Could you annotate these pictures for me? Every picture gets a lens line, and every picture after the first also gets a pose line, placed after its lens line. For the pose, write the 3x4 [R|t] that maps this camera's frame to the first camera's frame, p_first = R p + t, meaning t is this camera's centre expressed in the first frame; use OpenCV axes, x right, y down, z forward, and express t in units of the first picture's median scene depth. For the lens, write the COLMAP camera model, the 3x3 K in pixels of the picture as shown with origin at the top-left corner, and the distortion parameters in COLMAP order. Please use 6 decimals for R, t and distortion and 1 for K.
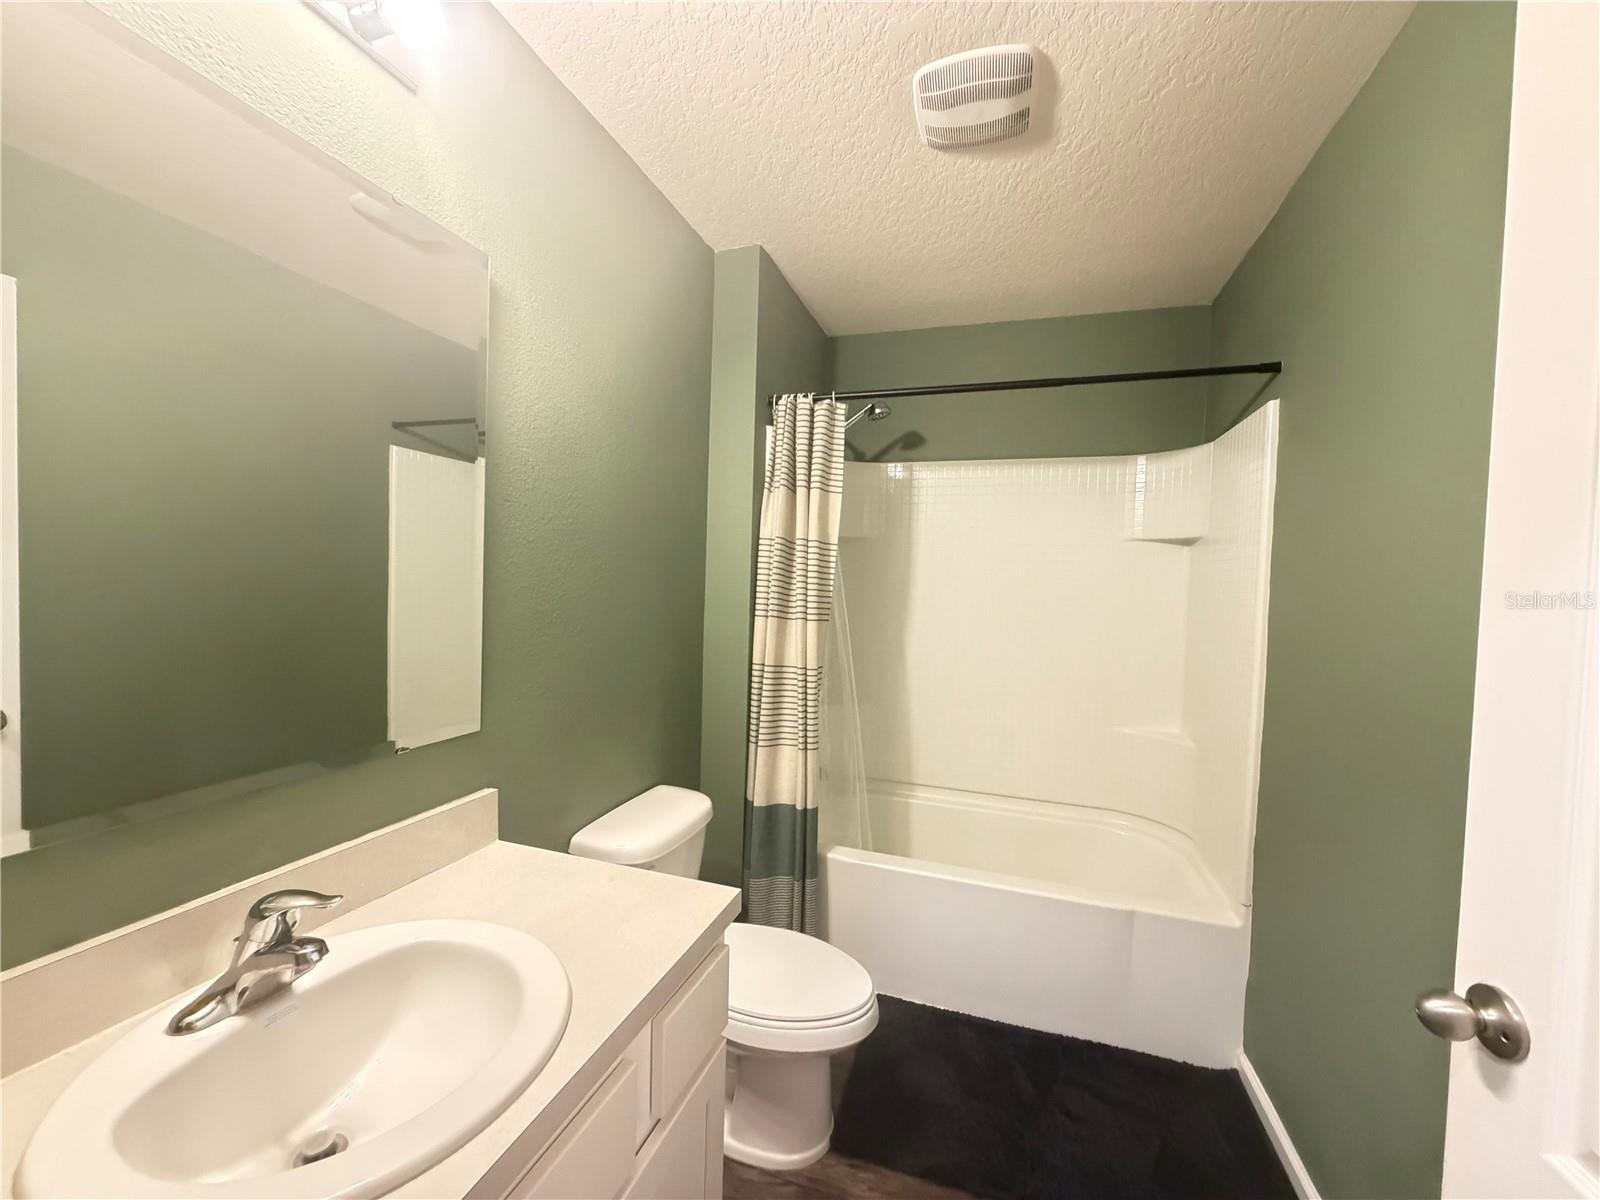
lens RADIAL K [[640.3, 0, 800.0], [0, 640.3, 604.8], [0, 0, 1]] dist [0.002430, -0.000052]
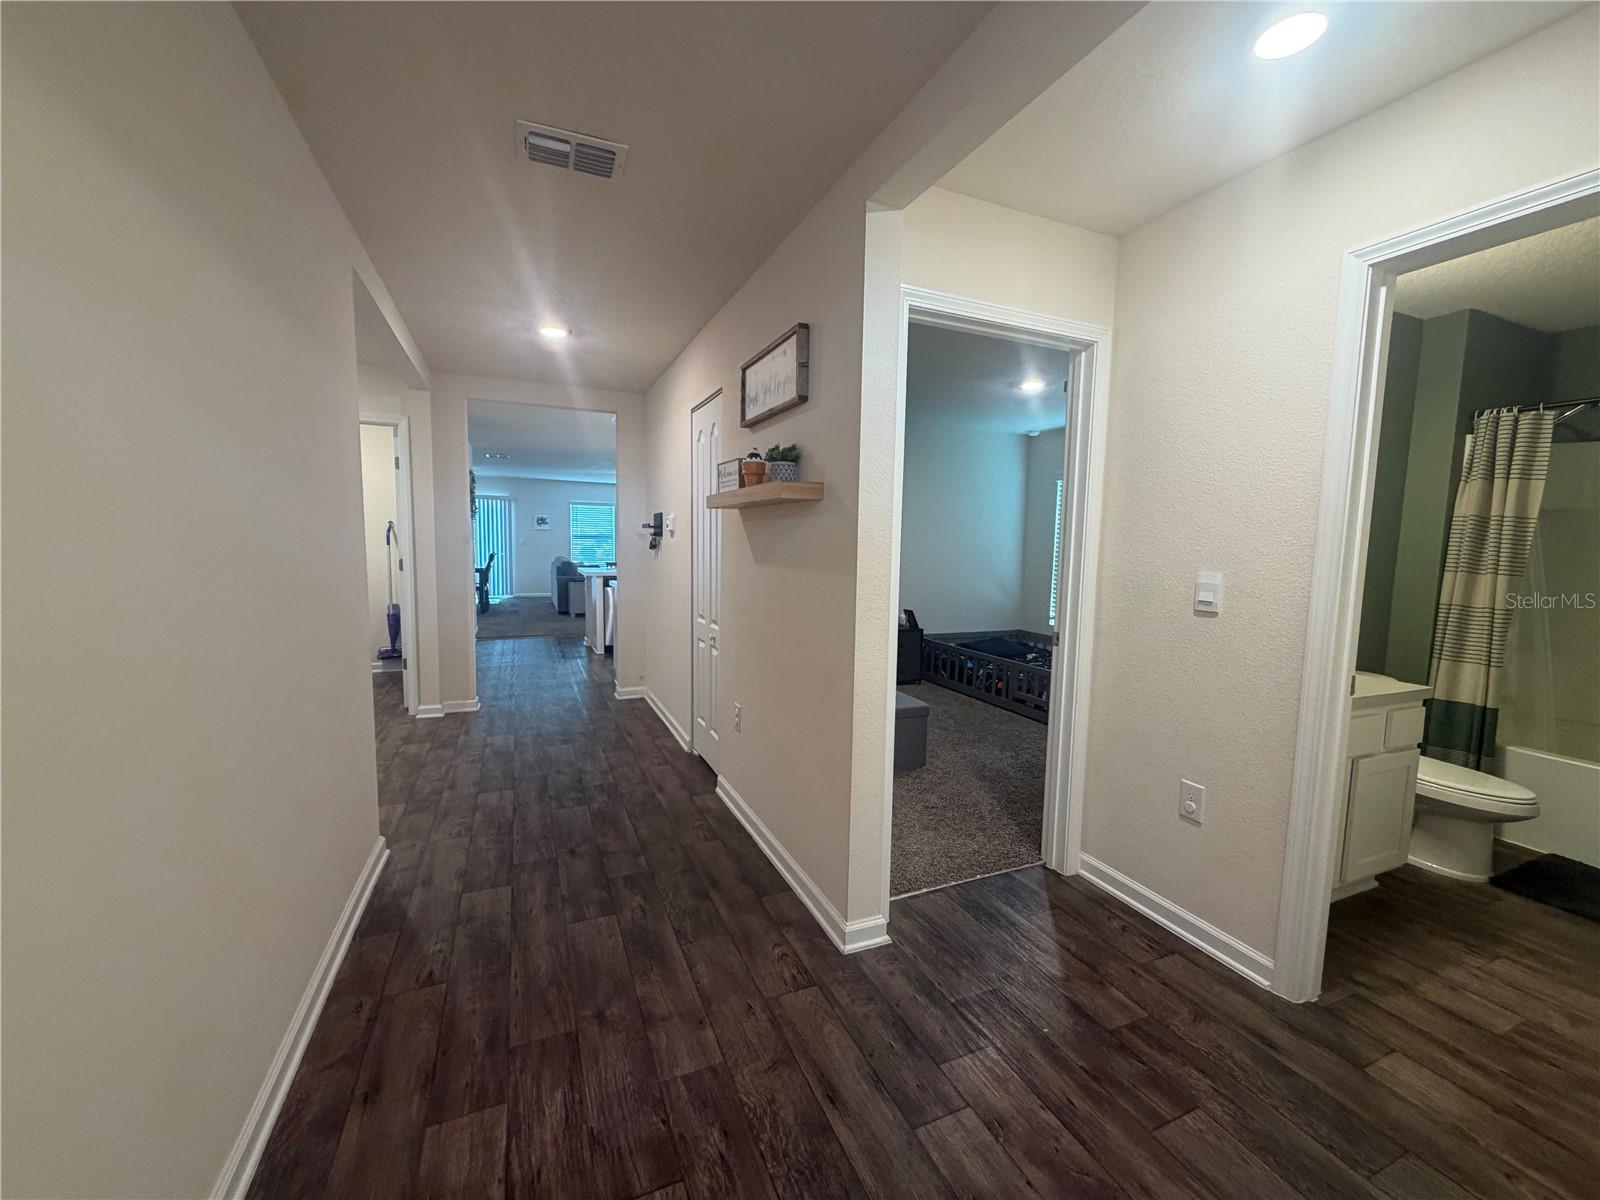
lens RADIAL K [[640.3, 0, 796.5], [0, 640.3, 596.1], [0, 0, 1]] dist [0.002430, -0.000052]
pose [[0.671579, 0.054371, -0.738936, 0.022056], [-0.023509, 0.998365, 0.052094, 0.034797], [0.740560, -0.017614, 0.671759, -1.104212]]
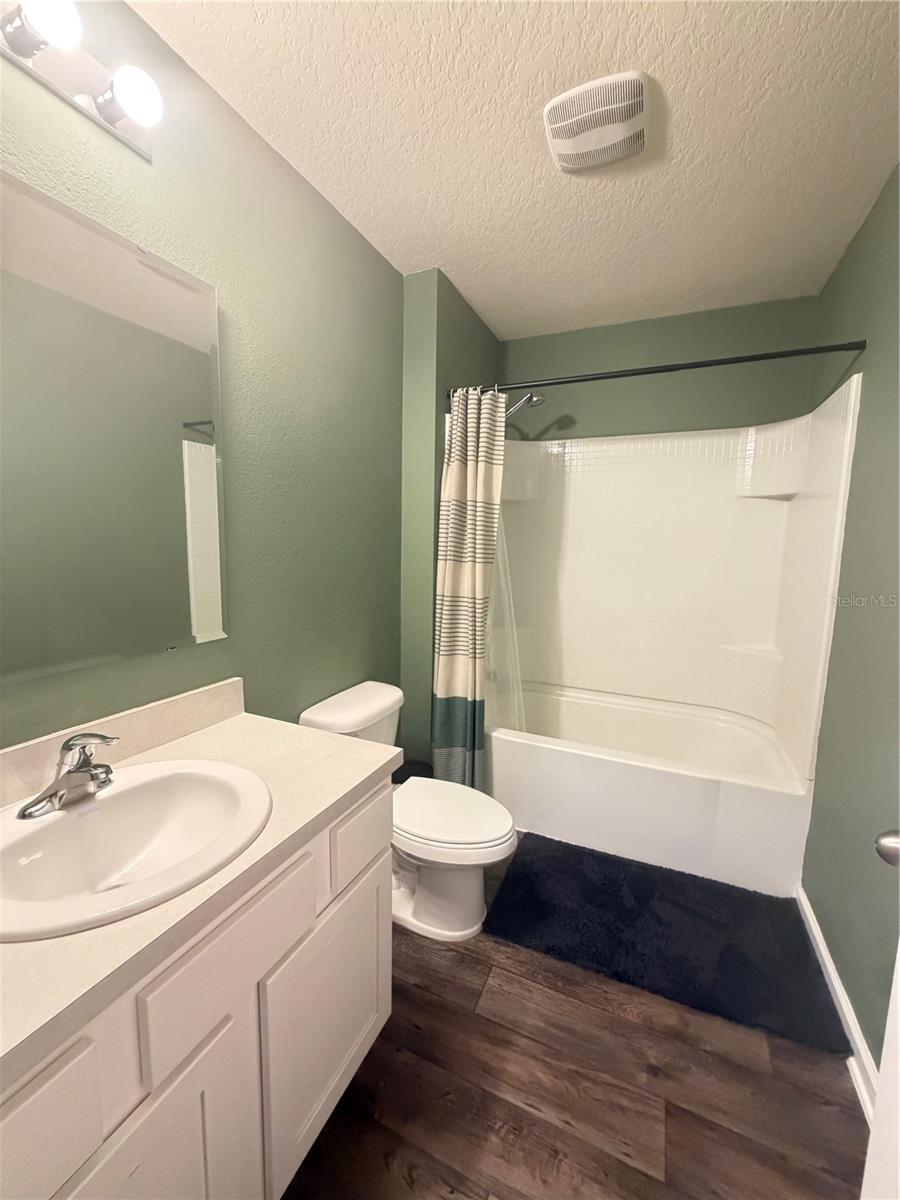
lens RADIAL K [[480.3, 0, 449.3], [0, 480.3, 599.5], [0, 0, 1]] dist [0.002430, -0.000052]
pose [[0.994710, 0.000696, -0.102722, 0.061224], [0.008386, 0.996089, 0.087960, 0.012634], [0.102381, -0.088356, 0.990813, -0.004388]]
